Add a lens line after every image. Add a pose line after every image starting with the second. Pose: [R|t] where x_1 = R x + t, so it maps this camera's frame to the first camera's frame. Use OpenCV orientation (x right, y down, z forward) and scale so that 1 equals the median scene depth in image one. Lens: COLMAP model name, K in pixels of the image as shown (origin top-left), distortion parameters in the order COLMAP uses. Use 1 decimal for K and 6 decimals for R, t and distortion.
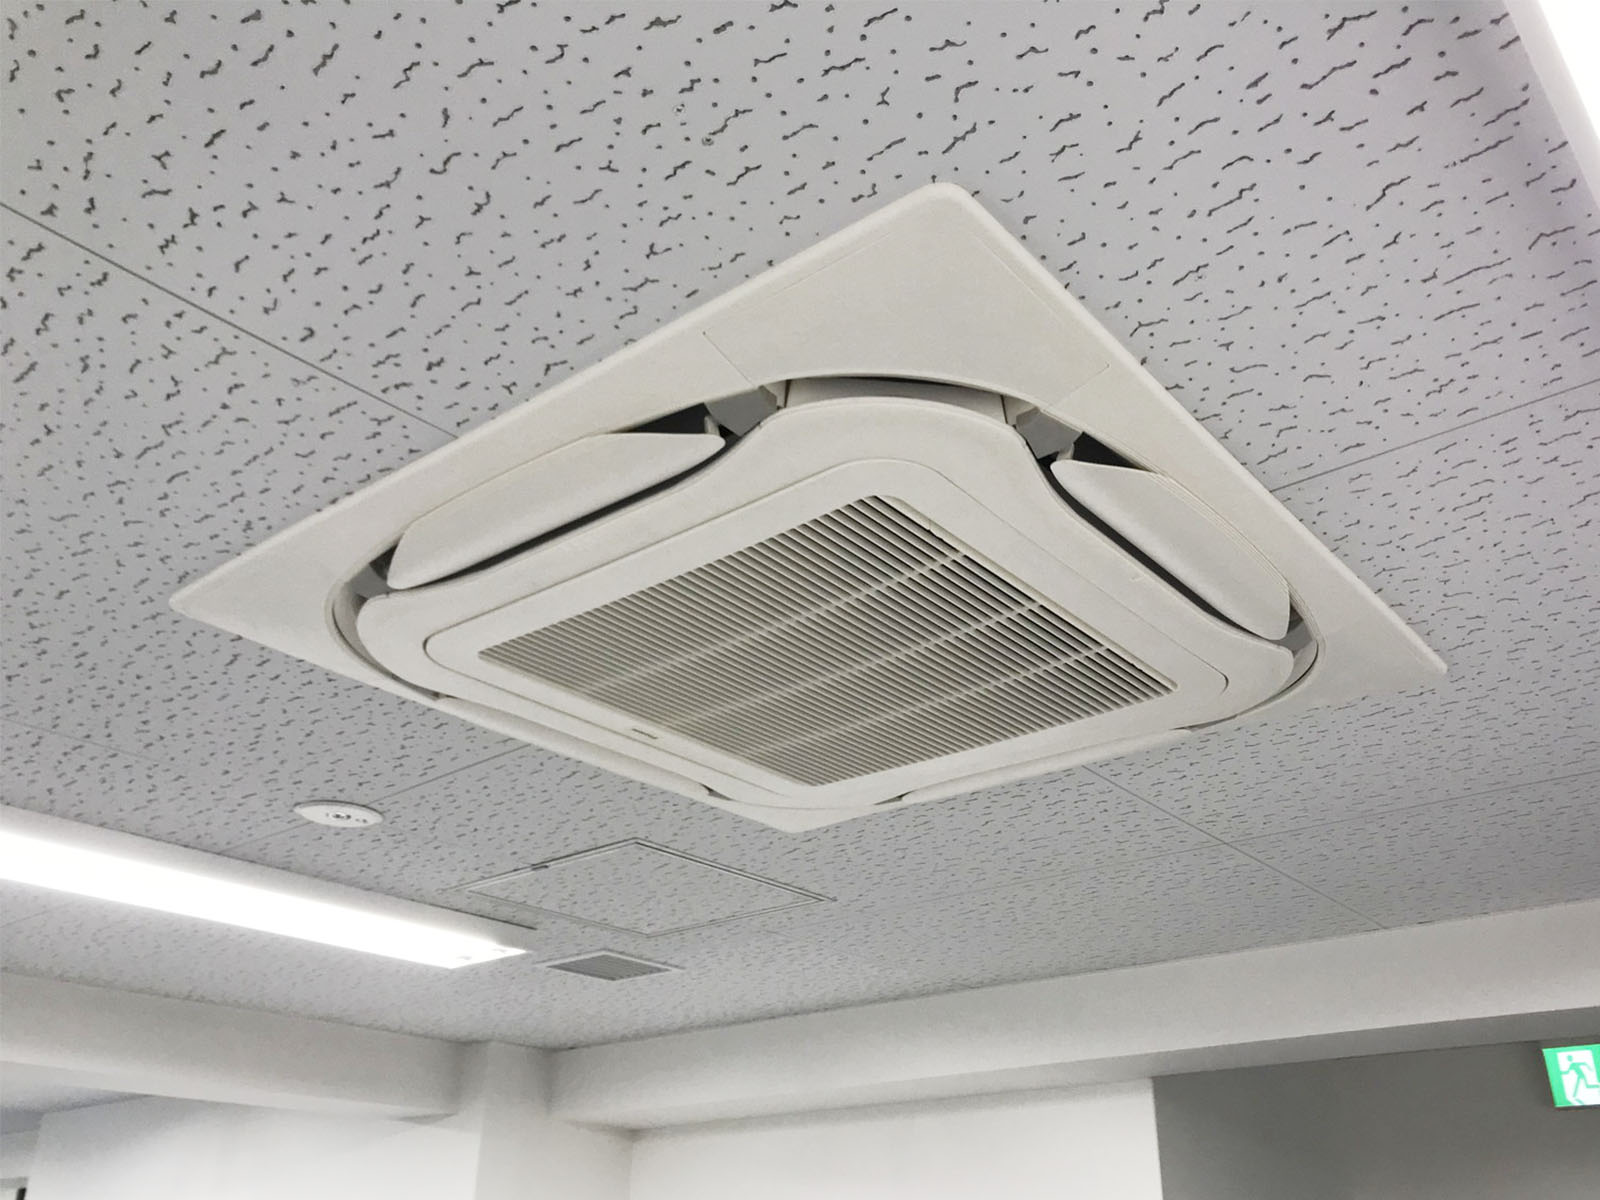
lens RADIAL K [[1315.1, 0, 816.2], [0, 1315.1, 601.1], [0, 0, 1]] dist [0.003076, 0.007340]
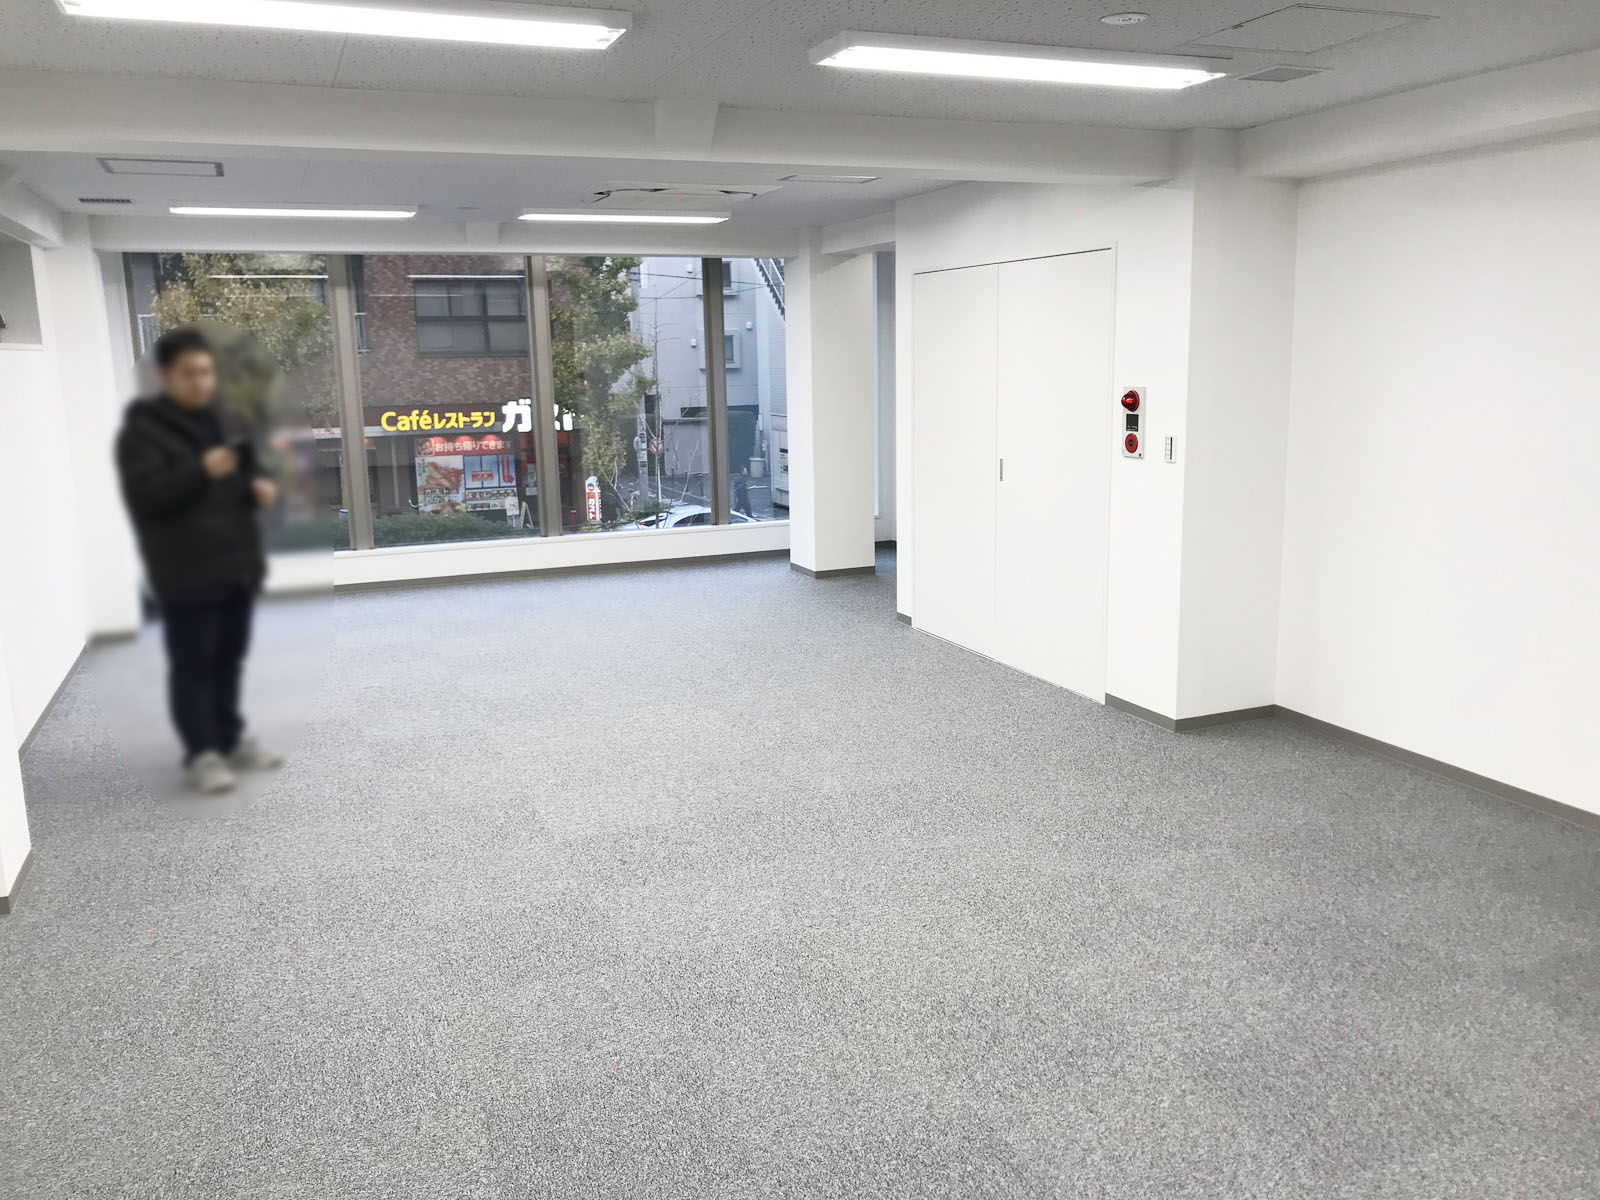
lens RADIAL K [[1315.1, 0, 816.2], [0, 1315.1, 601.1], [0, 0, 1]] dist [0.003076, 0.007340]
pose [[0.891862, 0.061422, -0.448118, 0.075913], [0.232933, 0.786885, 0.571449, -0.217526], [0.387717, -0.614035, 0.687486, -0.573602]]
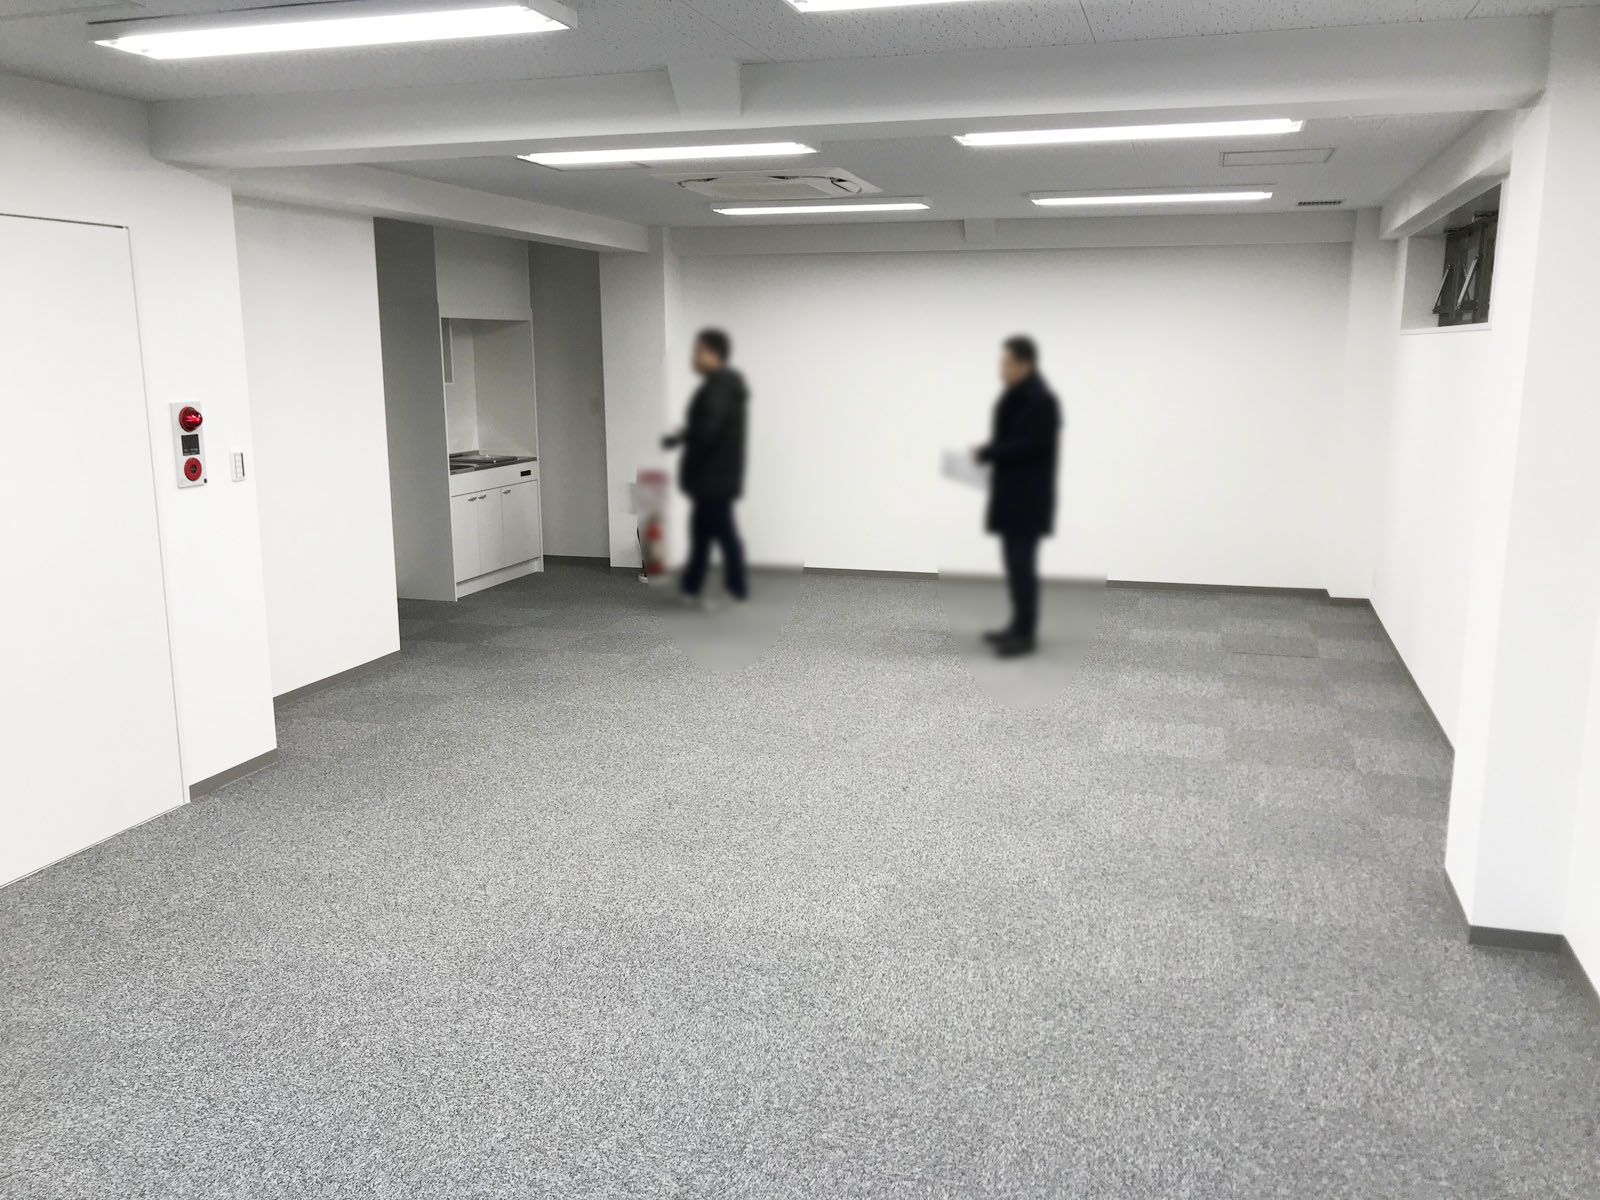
lens RADIAL K [[1315.1, 0, 816.2], [0, 1315.1, 601.1], [0, 0, 1]] dist [0.003076, 0.007340]
pose [[-0.408441, -0.180211, 0.894818, -1.840209], [-0.424965, 0.905134, -0.011687, 0.518867], [-0.807824, -0.385040, -0.446278, 0.859486]]
